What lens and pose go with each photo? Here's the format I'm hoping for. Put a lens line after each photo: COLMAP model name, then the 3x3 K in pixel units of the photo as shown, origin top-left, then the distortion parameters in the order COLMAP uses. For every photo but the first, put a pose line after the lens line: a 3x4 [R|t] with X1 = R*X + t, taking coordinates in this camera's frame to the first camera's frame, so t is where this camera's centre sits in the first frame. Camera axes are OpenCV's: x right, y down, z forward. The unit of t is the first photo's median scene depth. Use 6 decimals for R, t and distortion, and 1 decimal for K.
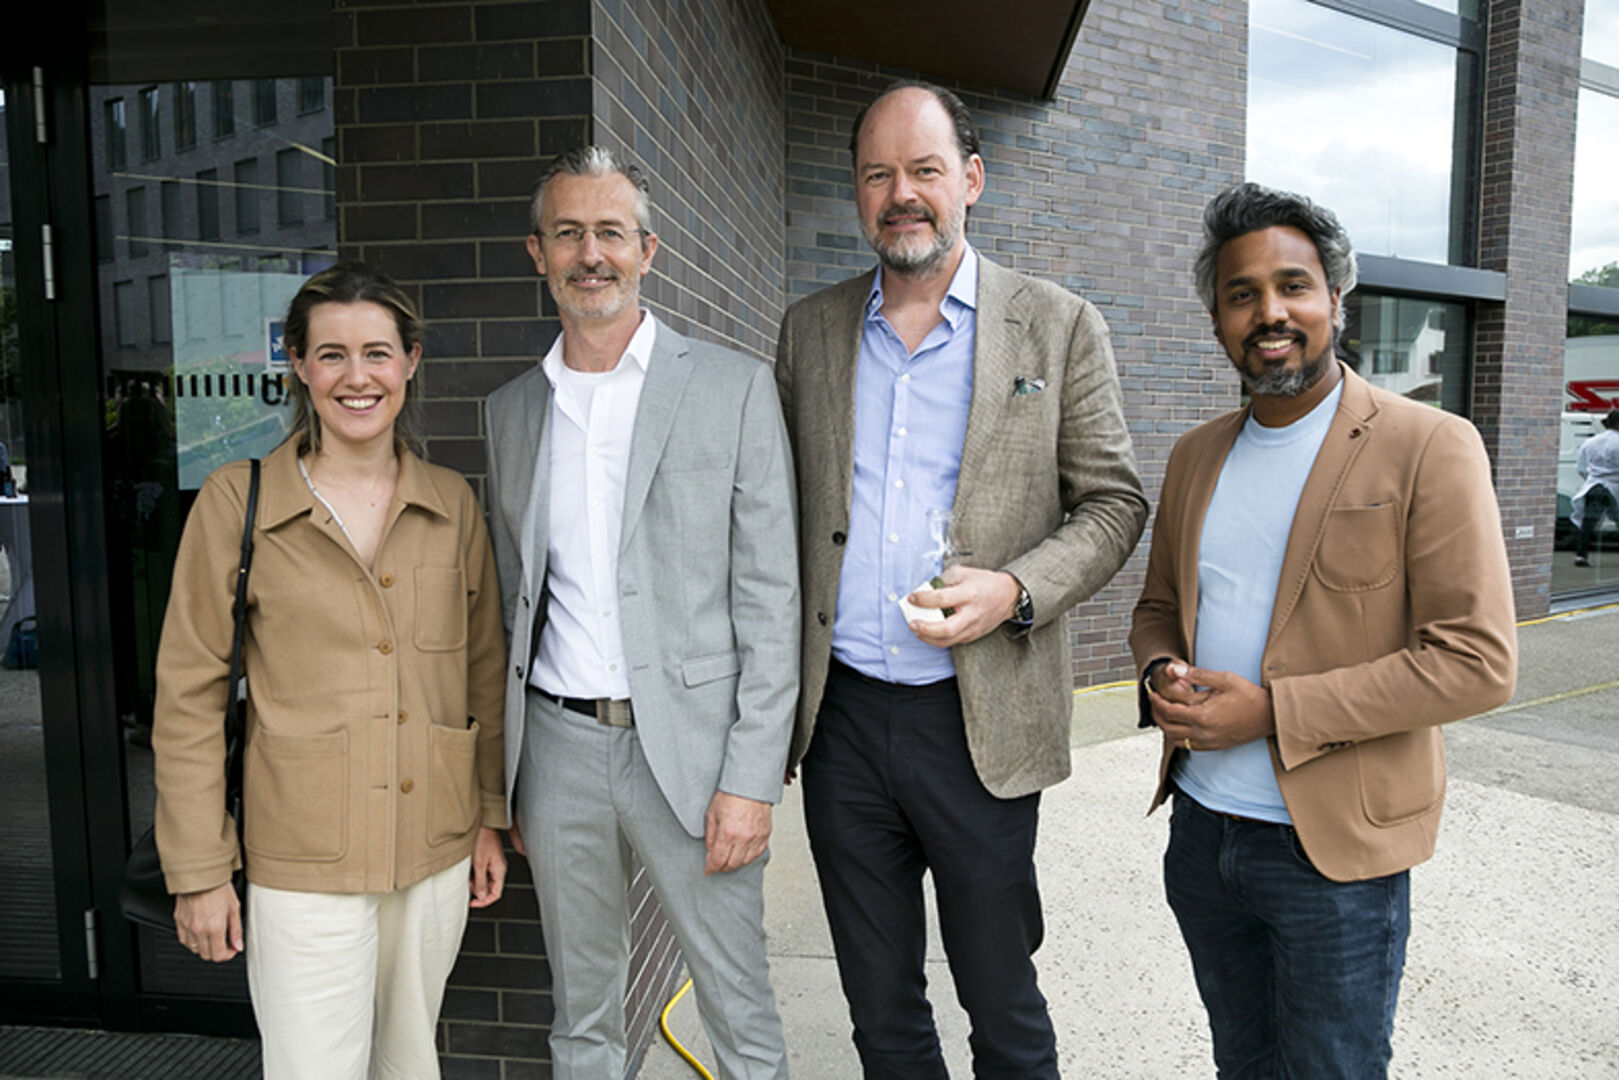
lens RADIAL K [[1242.3, 0, 809.5], [0, 1242.3, 540.0], [0, 0, 1]] dist [-0.007391, -0.001396]
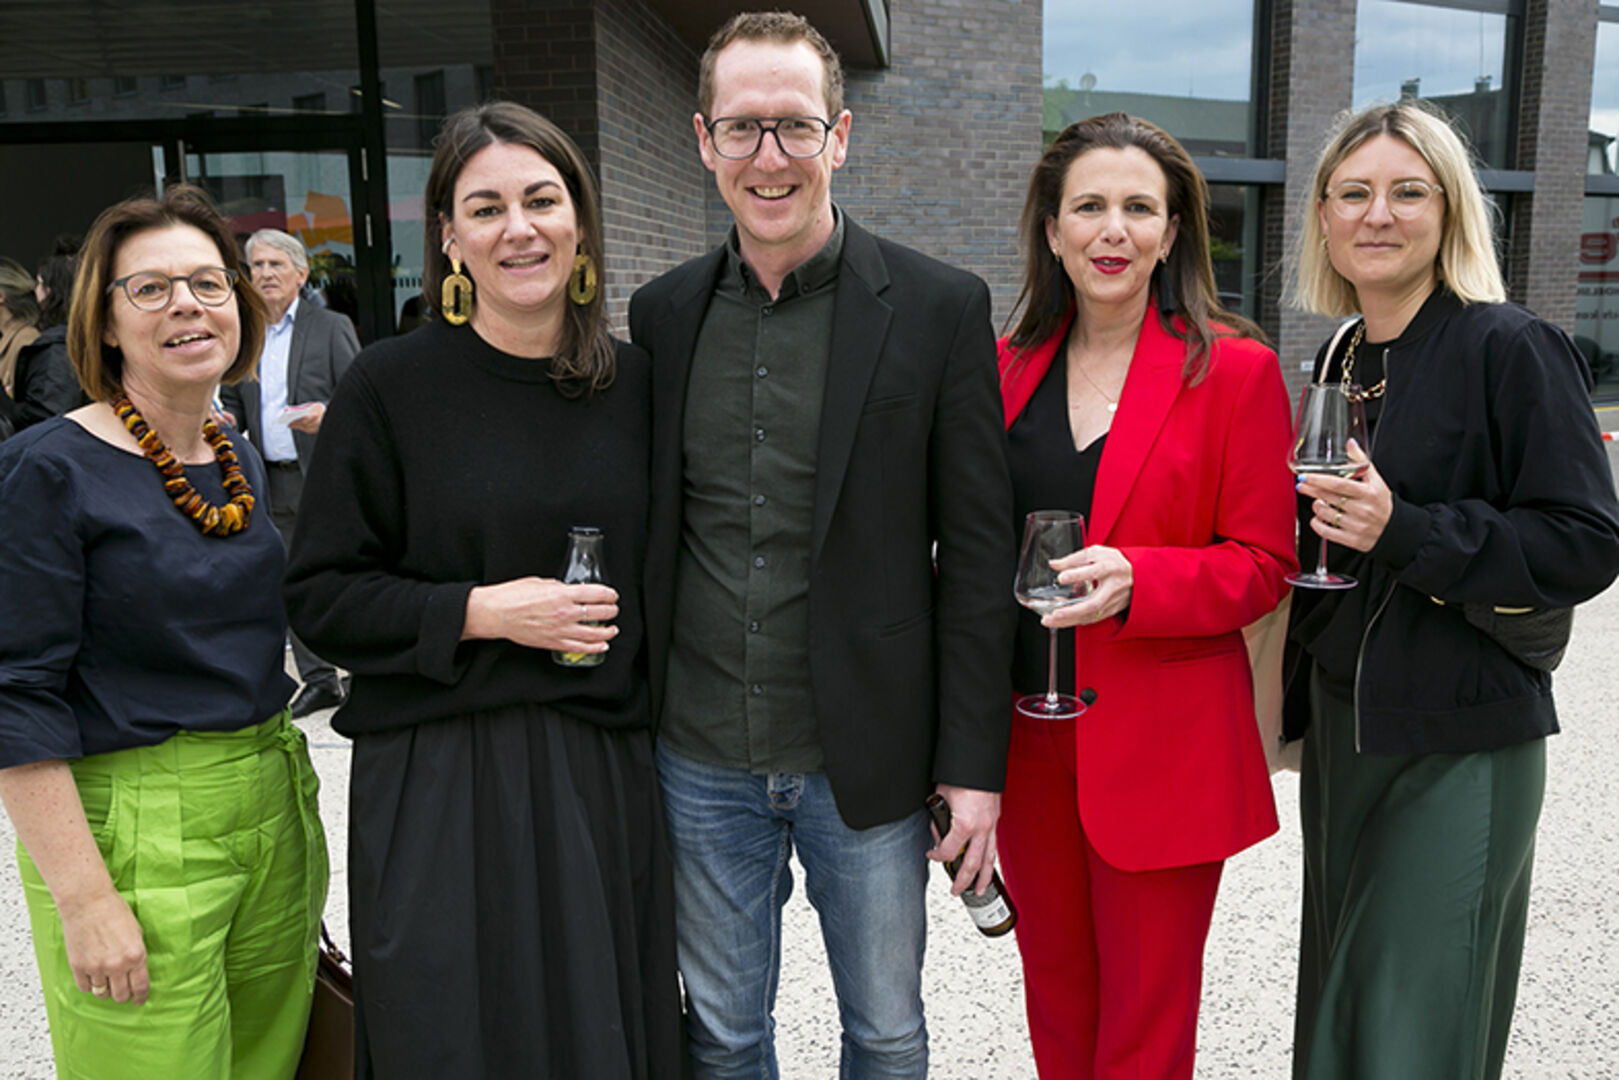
lens RADIAL K [[1346.0, 0, 809.5], [0, 1346.0, 540.0], [0, 0, 1]] dist [0.004837, 0.020757]
pose [[0.999730, -0.021752, 0.008148, 0.070356], [0.020912, 0.995550, 0.091889, 0.051845], [-0.010110, -0.091694, 0.995736, -0.592216]]
